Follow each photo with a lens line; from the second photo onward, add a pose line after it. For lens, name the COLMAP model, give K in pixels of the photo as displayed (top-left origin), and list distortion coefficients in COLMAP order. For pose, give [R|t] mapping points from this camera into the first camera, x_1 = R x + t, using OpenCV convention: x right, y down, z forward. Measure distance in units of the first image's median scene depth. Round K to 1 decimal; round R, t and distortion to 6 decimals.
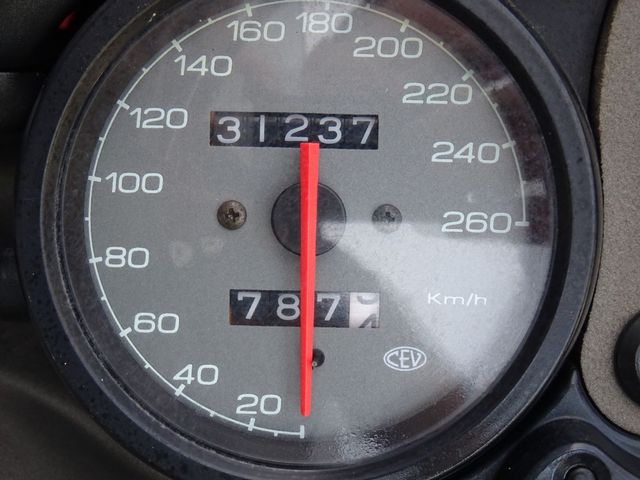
lens RADIAL K [[1403.1, 0, 319.6], [0, 1403.1, 238.9], [0, 0, 1]] dist [-0.098238, 0.000000]
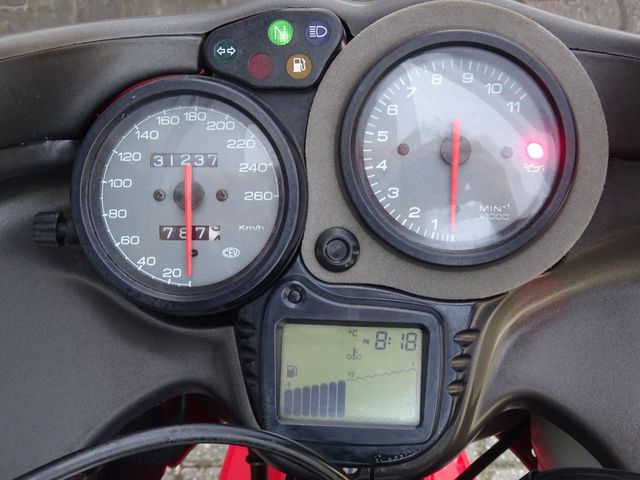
lens RADIAL K [[1076.6, 0, 321.7], [0, 1076.6, 241.6], [0, 0, 1]] dist [-0.002914, 0.000000]
pose [[0.998530, -0.020495, -0.050185, 0.313885], [0.018129, 0.998723, -0.047153, 0.157945], [0.051088, 0.046174, 0.997626, -0.863281]]
